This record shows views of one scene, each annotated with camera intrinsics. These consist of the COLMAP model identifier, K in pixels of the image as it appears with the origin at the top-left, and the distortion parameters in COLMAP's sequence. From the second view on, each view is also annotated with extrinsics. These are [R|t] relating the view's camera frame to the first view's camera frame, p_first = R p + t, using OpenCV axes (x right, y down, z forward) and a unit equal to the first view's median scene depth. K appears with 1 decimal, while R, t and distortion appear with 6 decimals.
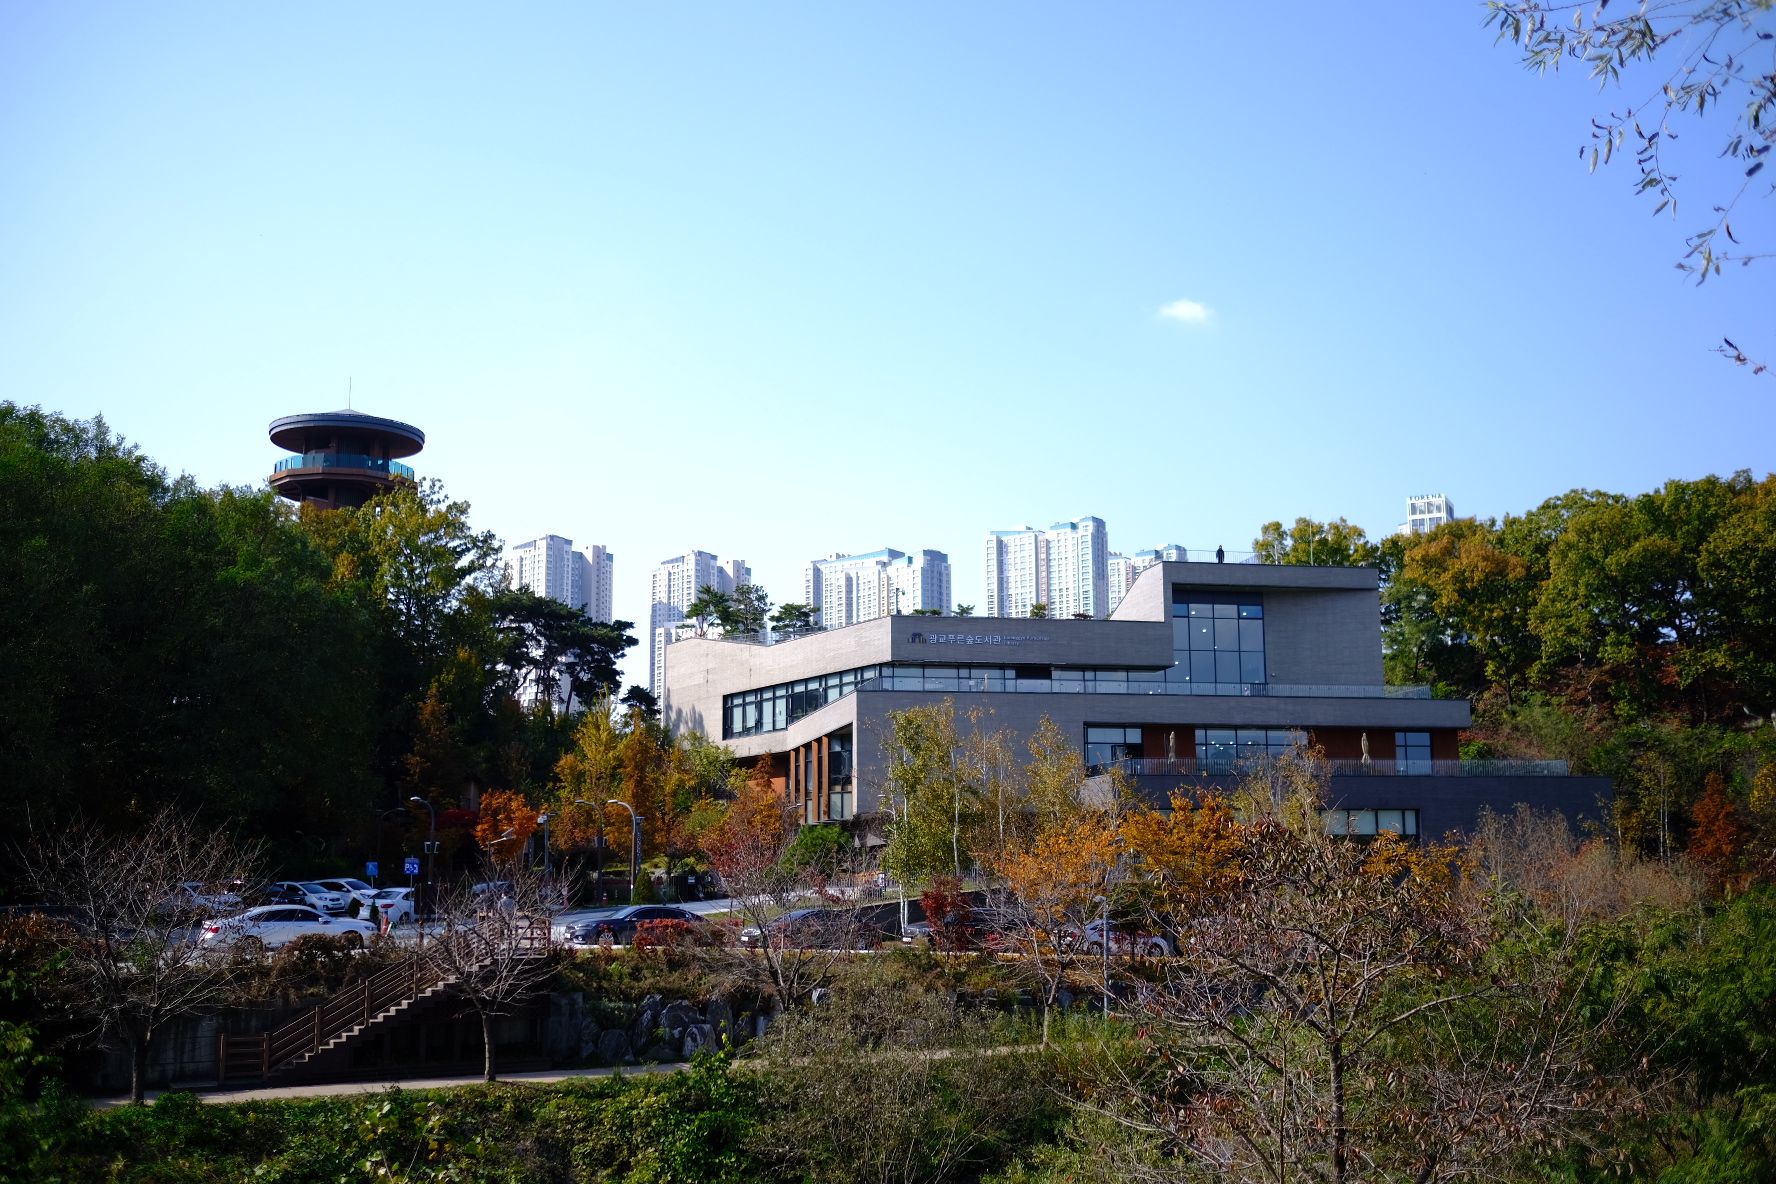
lens RADIAL K [[1796.3, 0, 886.9], [0, 1796.3, 595.9], [0, 0, 1]] dist [-0.006145, 0.000000]
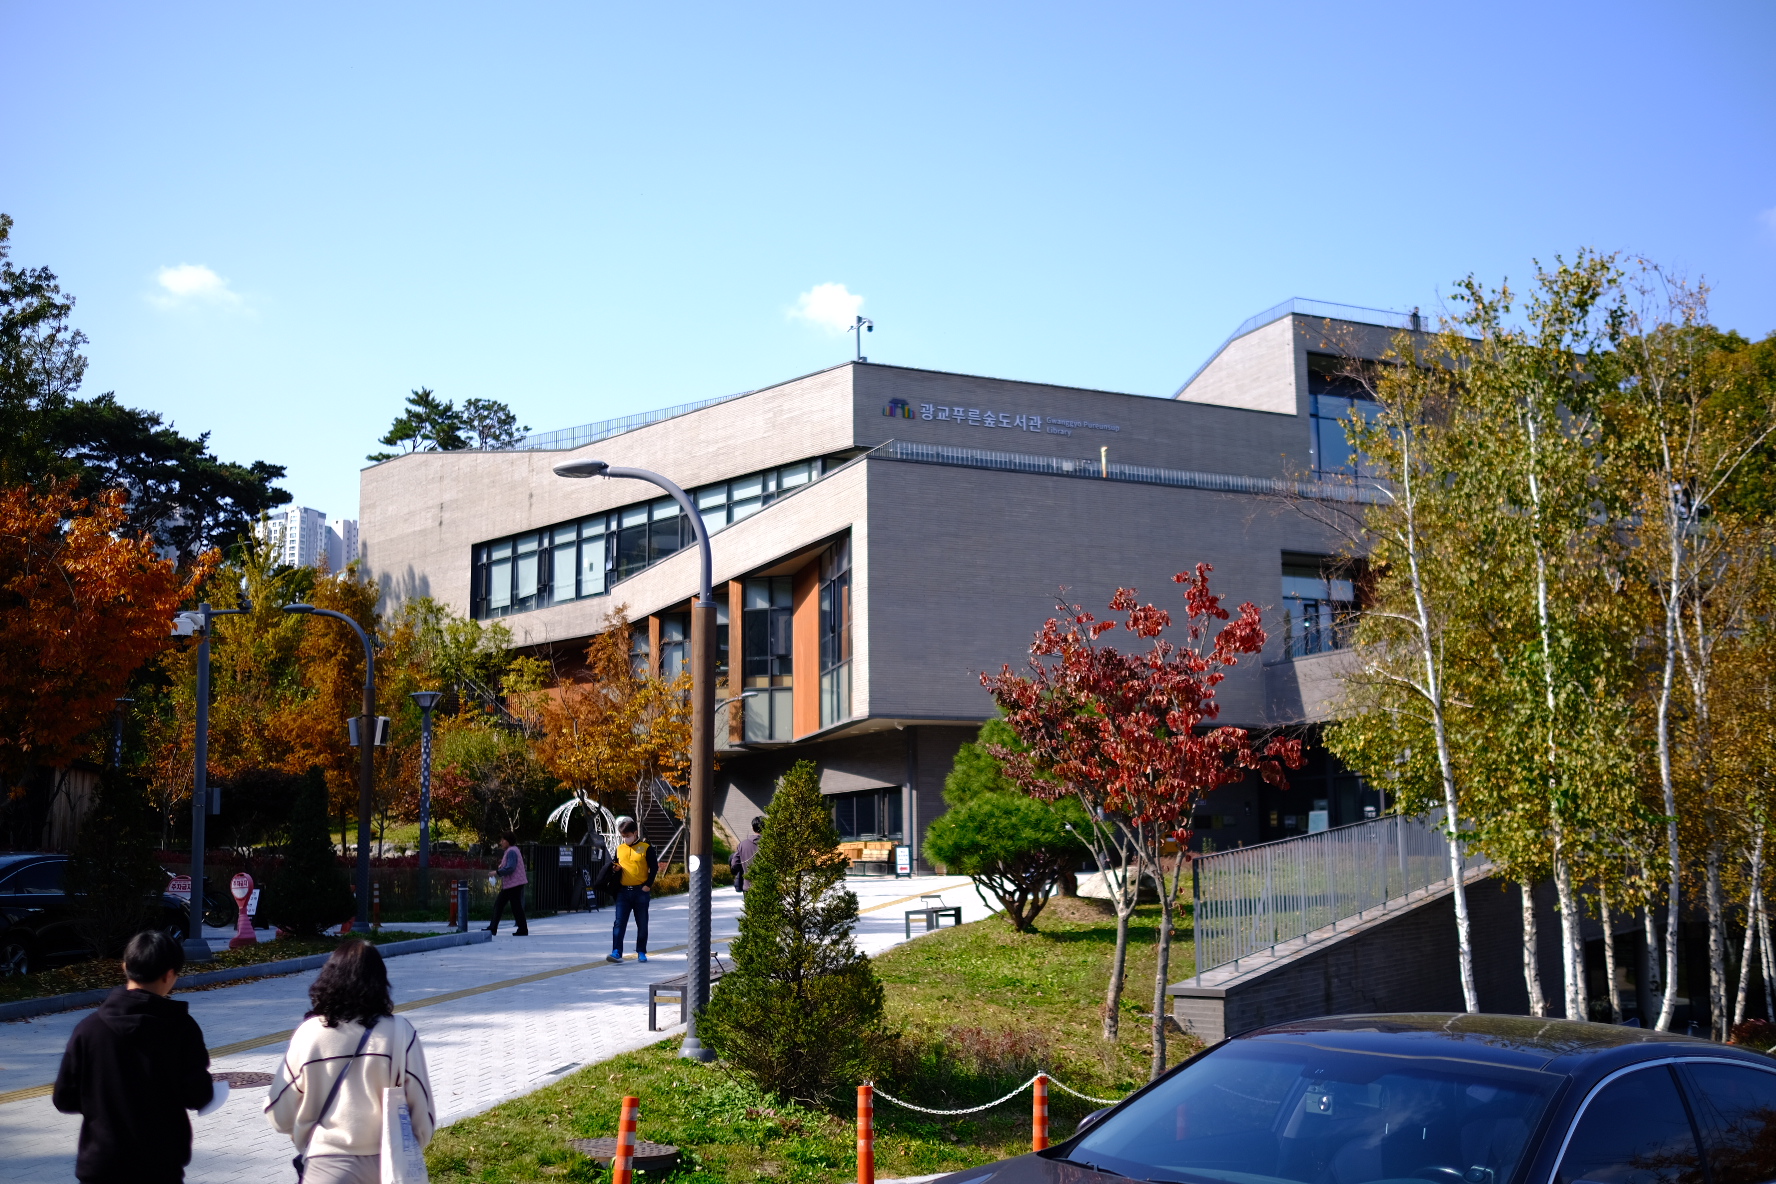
lens RADIAL K [[1796.3, 0, 886.9], [0, 1796.3, 592.9], [0, 0, 1]] dist [-0.006145, 0.000000]
pose [[0.975879, 0.032059, 0.215944, -0.089090], [-0.032210, 0.999477, -0.002818, 0.071085], [-0.215921, -0.004205, 0.976402, 0.428073]]
